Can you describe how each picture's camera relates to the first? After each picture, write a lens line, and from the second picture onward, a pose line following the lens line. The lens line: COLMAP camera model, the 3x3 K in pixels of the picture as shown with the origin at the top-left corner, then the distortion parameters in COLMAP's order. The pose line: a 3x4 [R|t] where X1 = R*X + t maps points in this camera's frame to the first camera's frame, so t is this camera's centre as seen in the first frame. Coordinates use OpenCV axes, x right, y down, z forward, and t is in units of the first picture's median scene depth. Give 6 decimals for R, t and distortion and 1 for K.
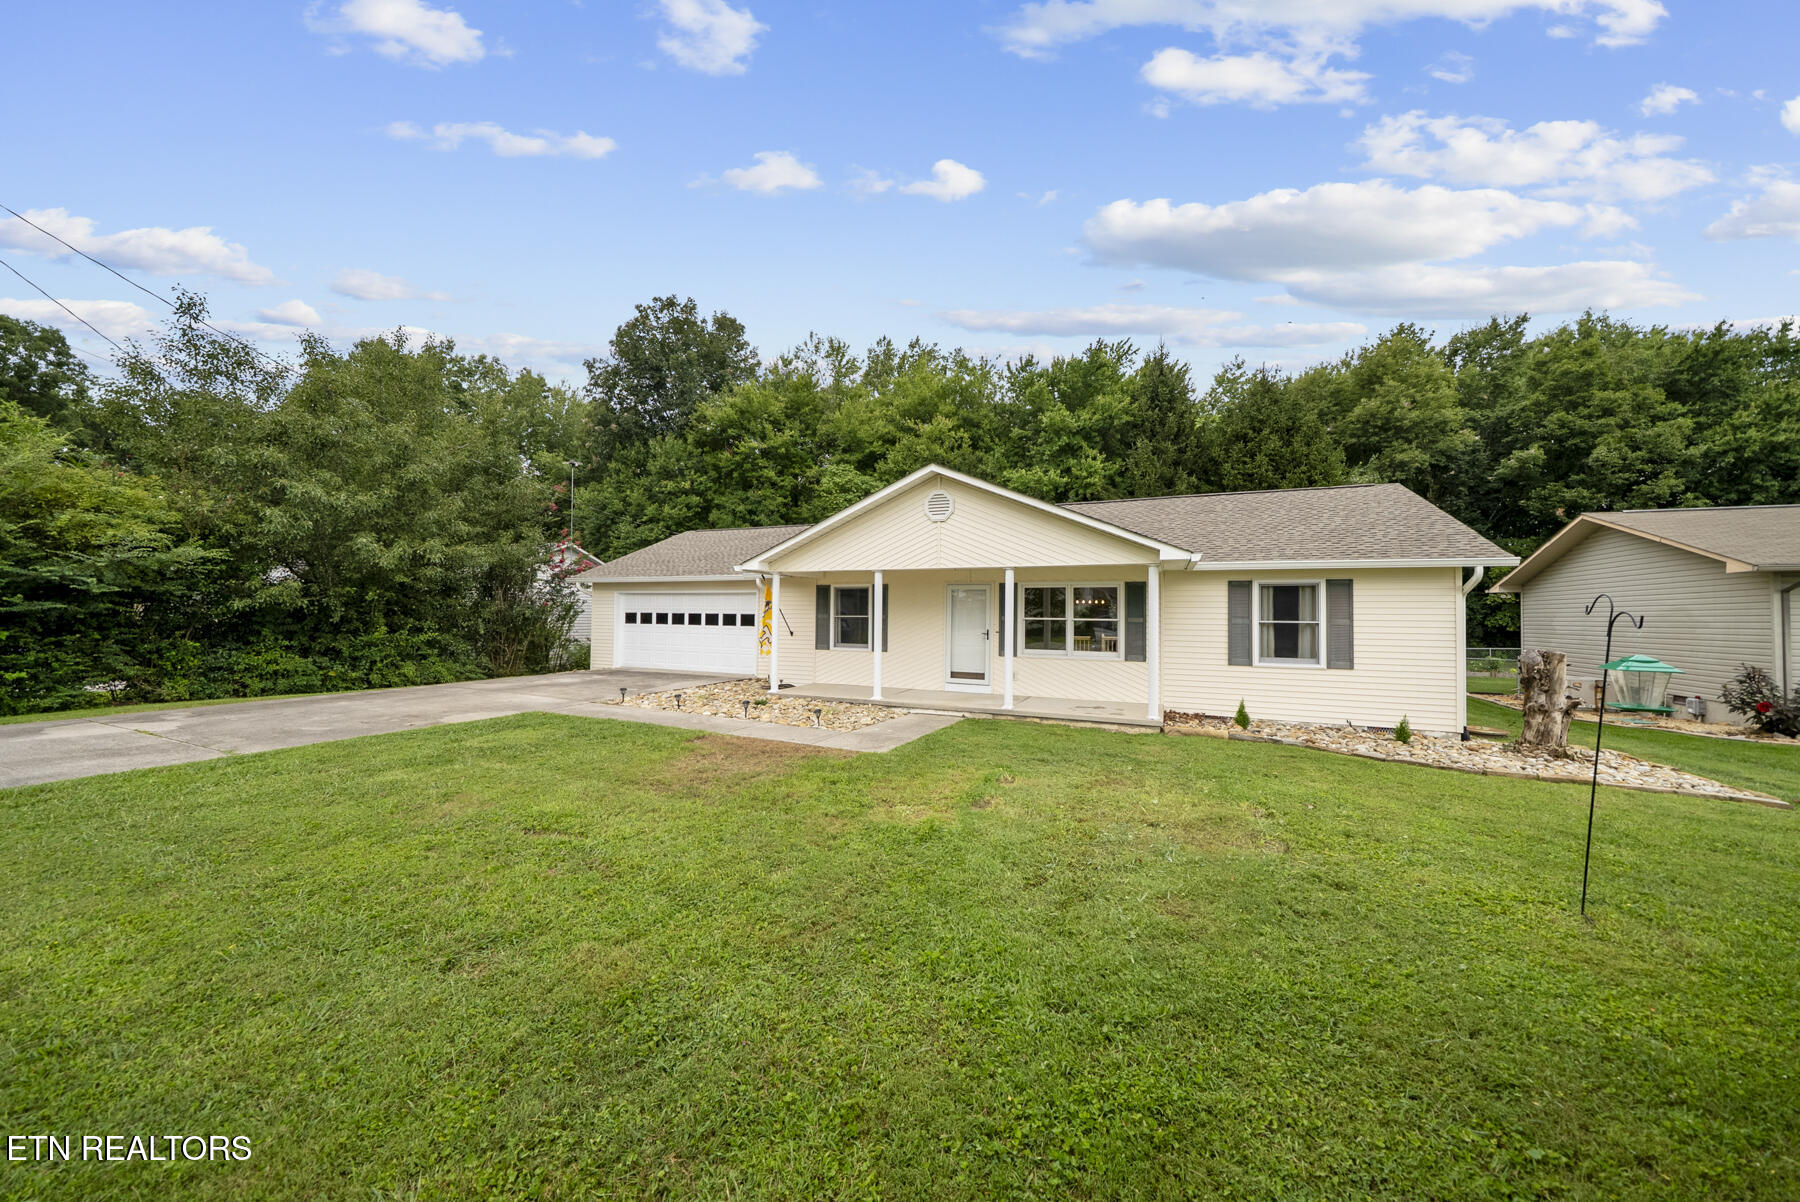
lens RADIAL K [[621.0, 0, 896.0], [0, 621.0, 604.4], [0, 0, 1]] dist [0.000554, -0.002801]
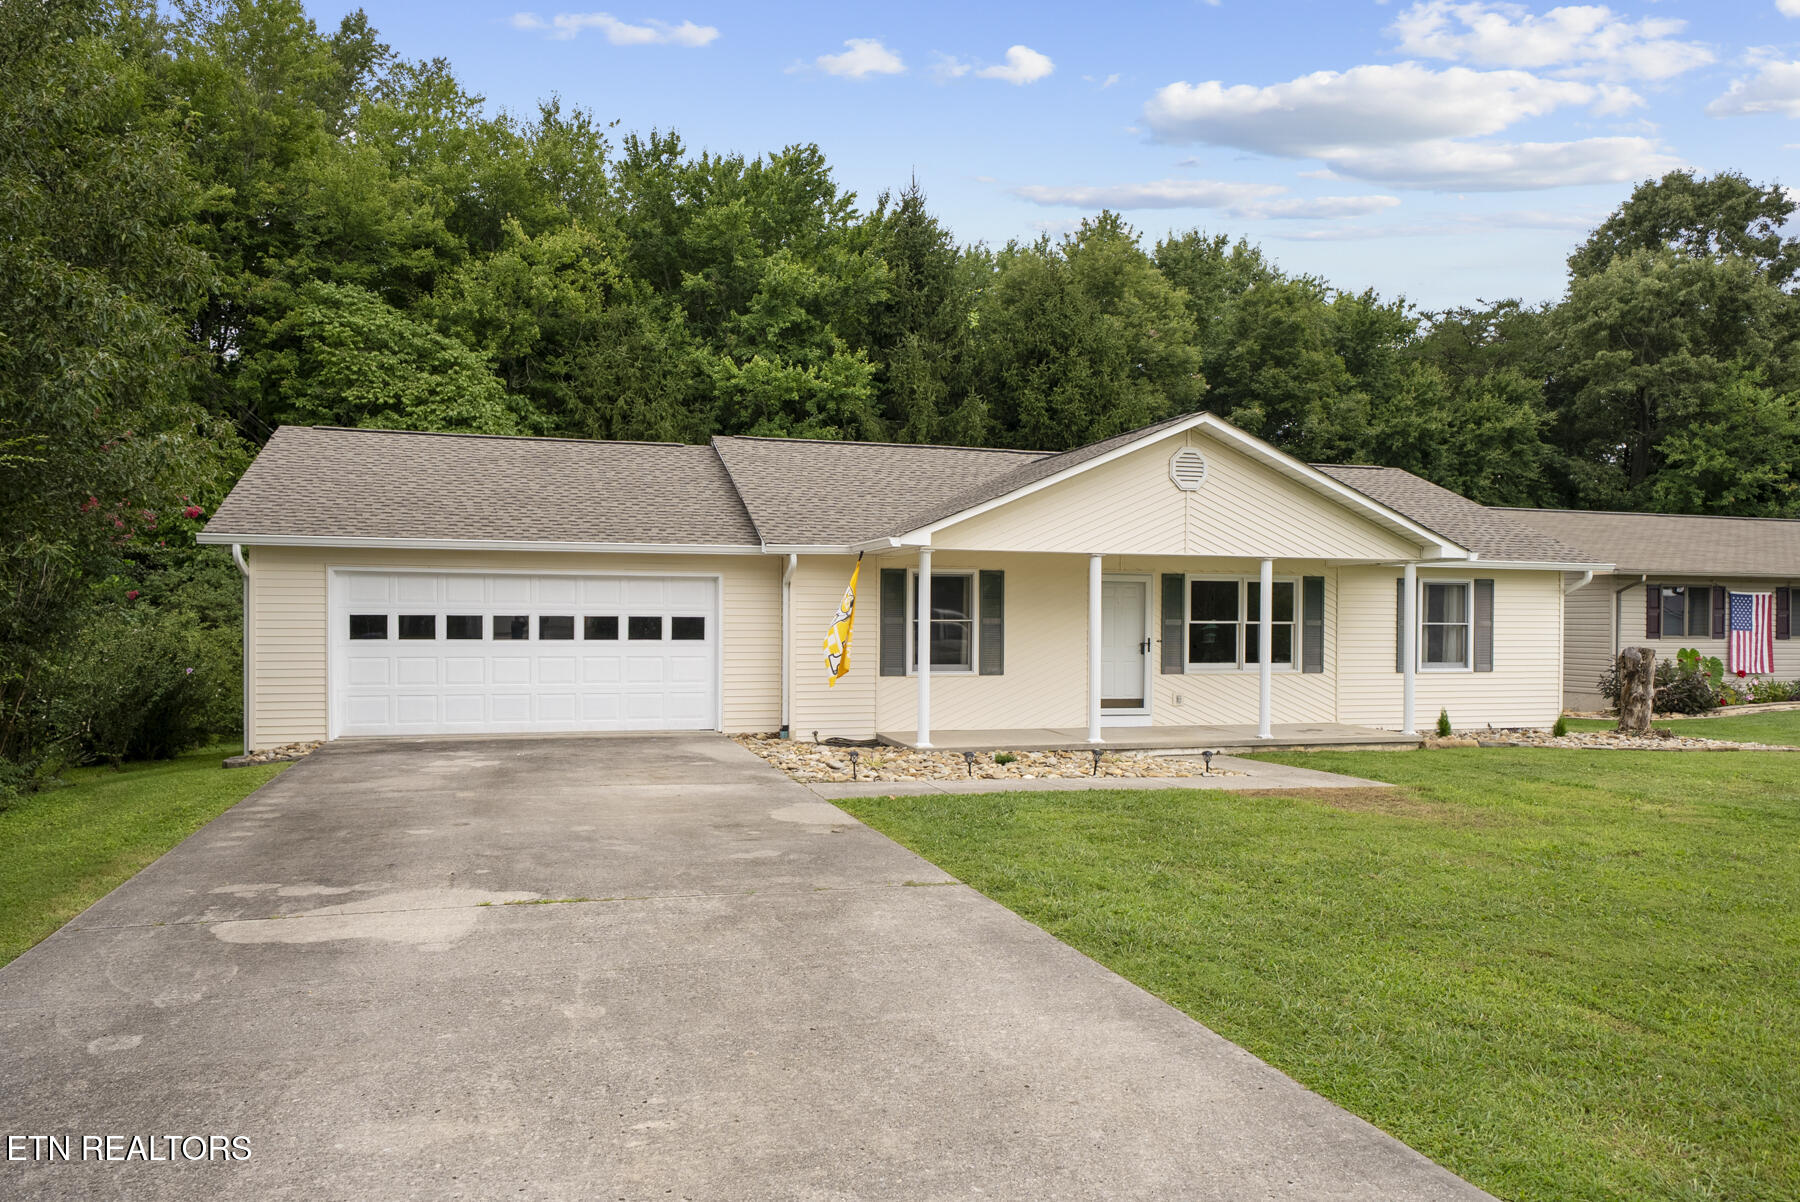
lens RADIAL K [[1206.1, 0, 895.9], [0, 1206.1, 645.8], [0, 0, 1]] dist [-0.000686, -0.000143]
pose [[0.771086, -0.023145, 0.636310, -0.472491], [-0.010353, 0.998751, 0.048875, -0.007665], [-0.636646, -0.044274, 0.769884, 0.051258]]
